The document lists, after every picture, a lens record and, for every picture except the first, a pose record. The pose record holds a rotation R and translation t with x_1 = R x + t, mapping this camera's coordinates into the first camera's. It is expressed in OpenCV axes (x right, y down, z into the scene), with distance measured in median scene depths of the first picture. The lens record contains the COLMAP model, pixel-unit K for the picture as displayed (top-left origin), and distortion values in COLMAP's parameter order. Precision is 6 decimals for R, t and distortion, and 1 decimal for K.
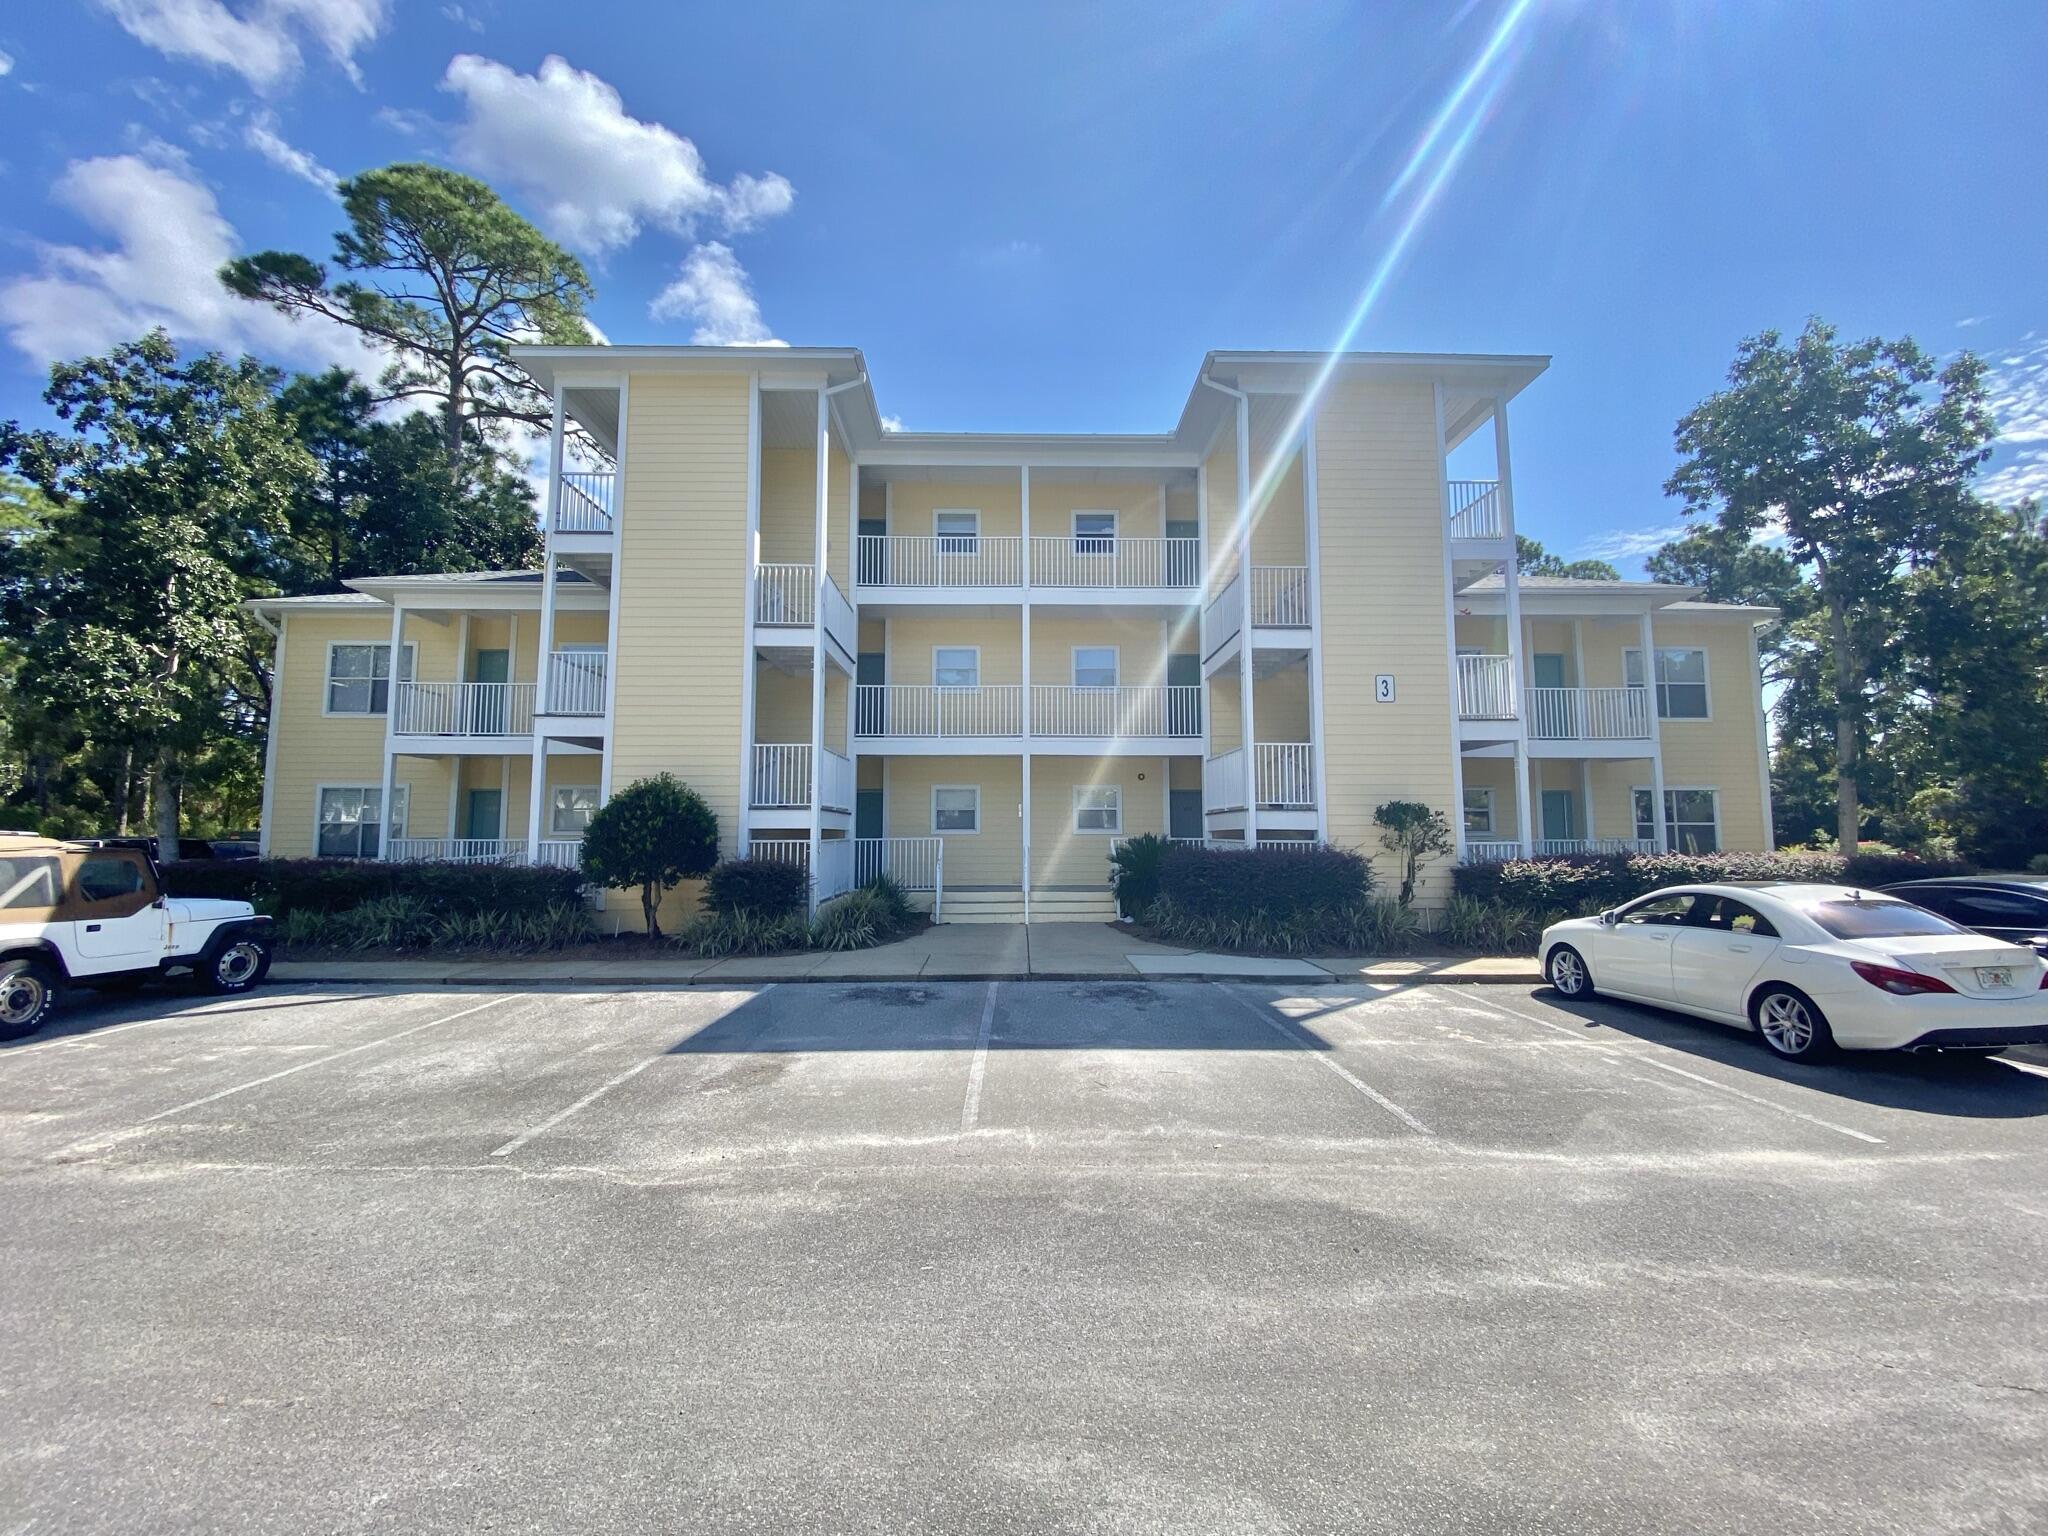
lens RADIAL K [[829.3, 0, 1017.5], [0, 829.3, 764.5], [0, 0, 1]] dist [0.053741, -0.034271]
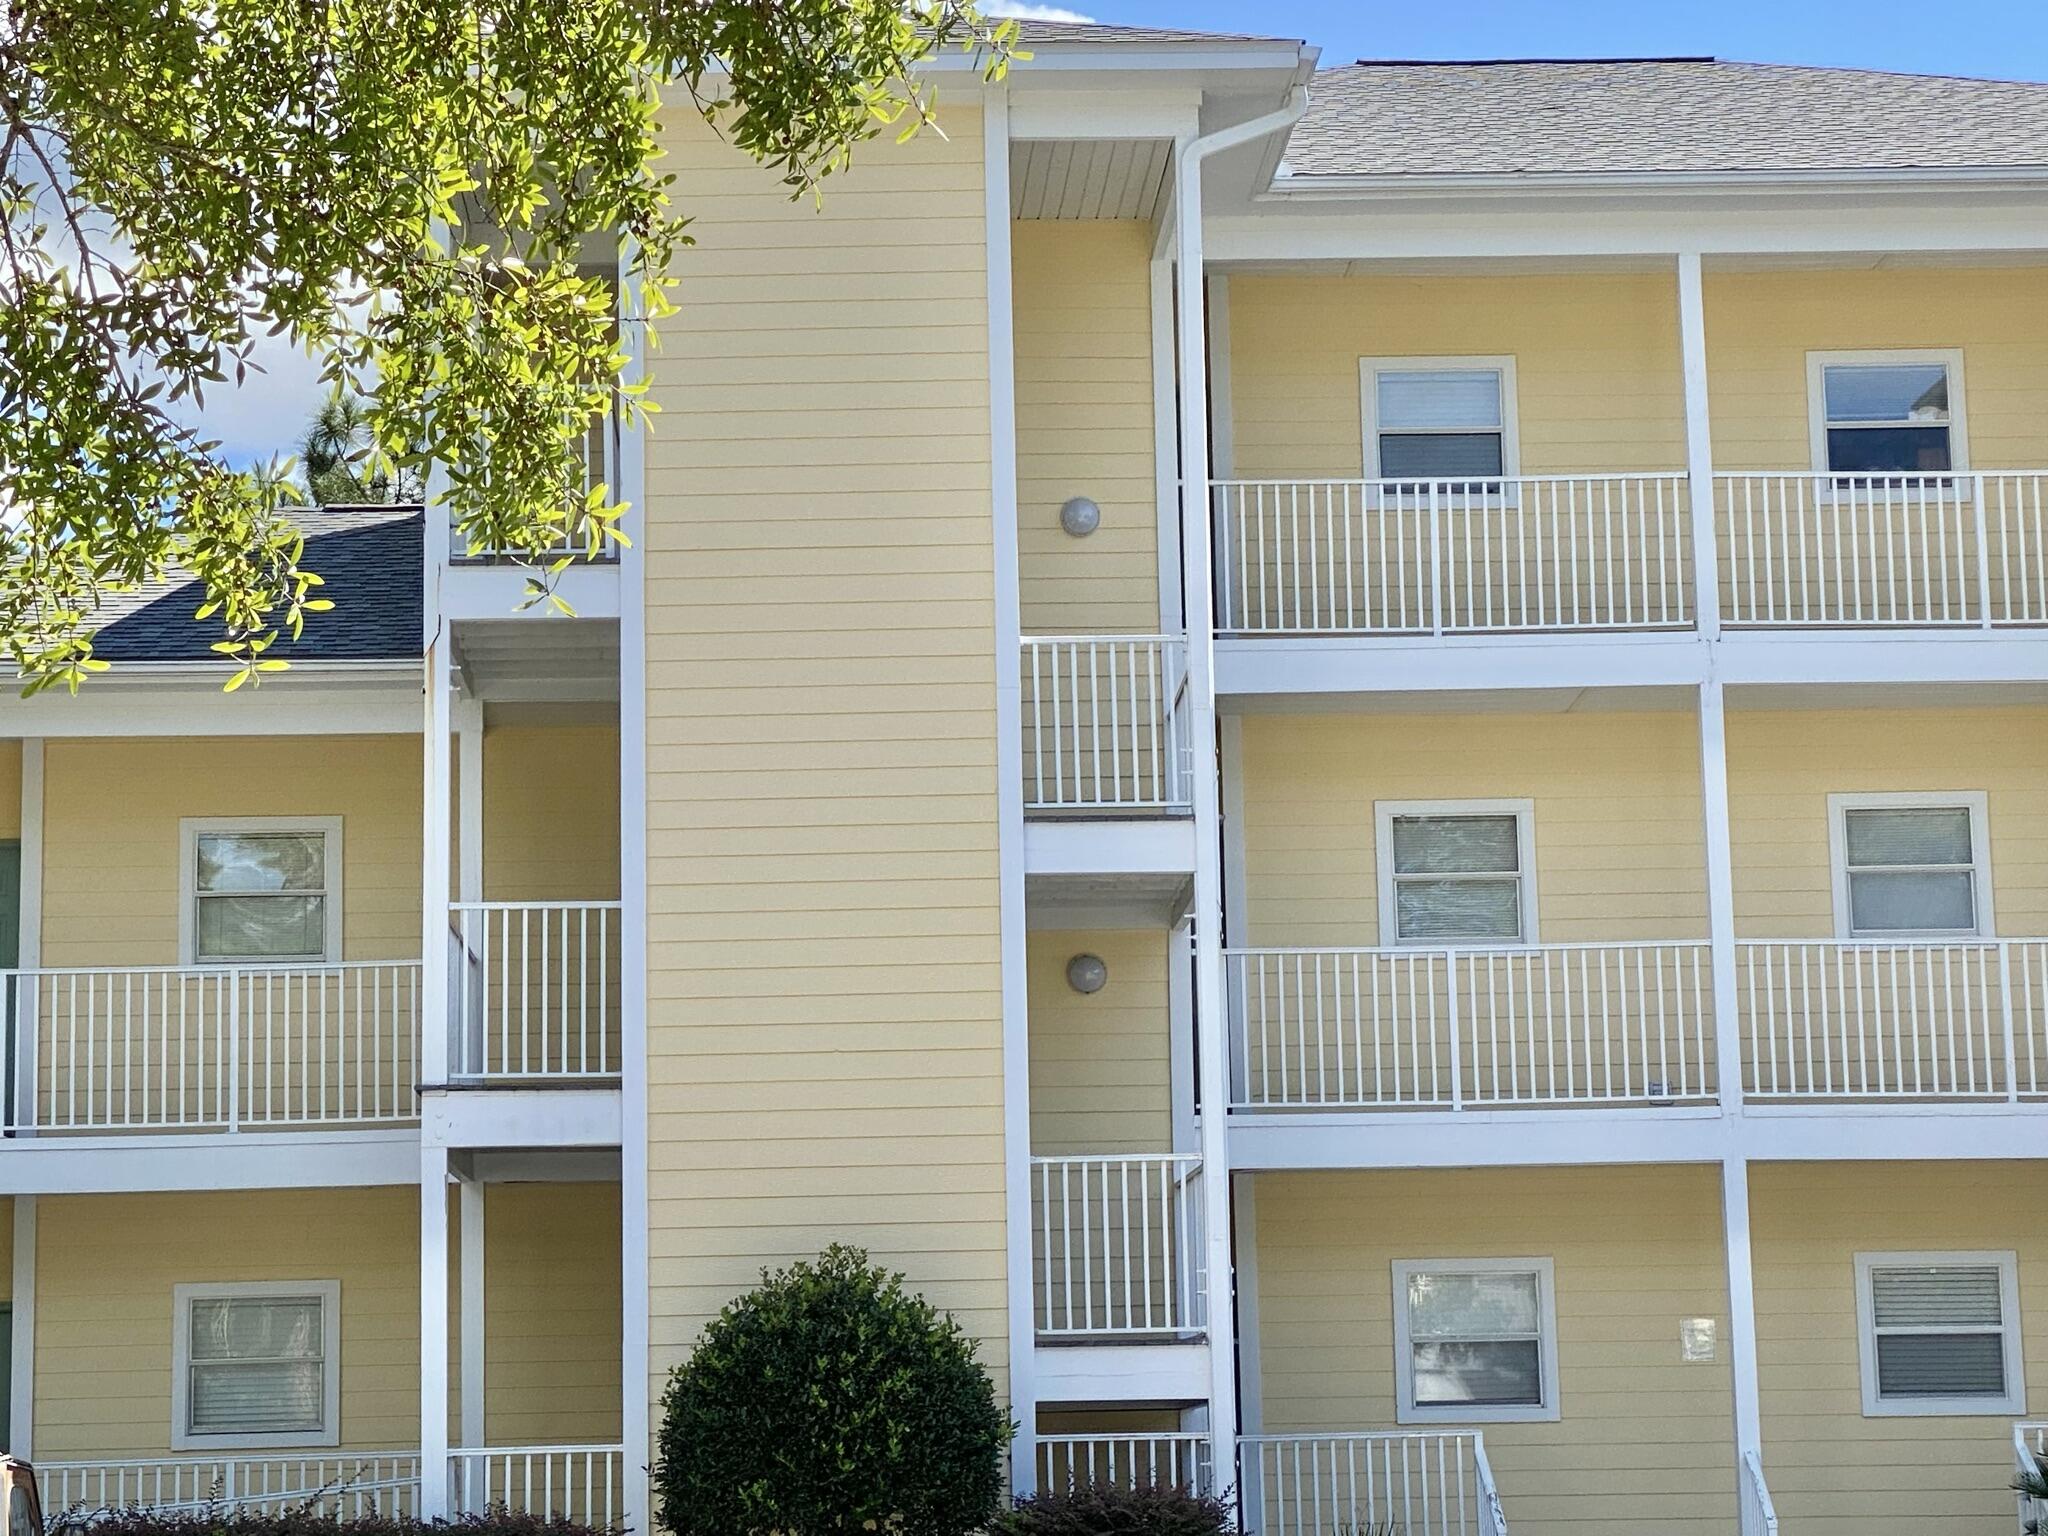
lens RADIAL K [[4737.3, 0, 1024.0], [0, 4737.3, 768.0], [0, 0, 1]] dist [0.064676, 0.565813]
pose [[0.999518, -0.017674, 0.025508, -0.344489], [0.019451, 0.997274, -0.071180, -0.042474], [-0.024180, 0.071641, 0.997137, -0.922557]]
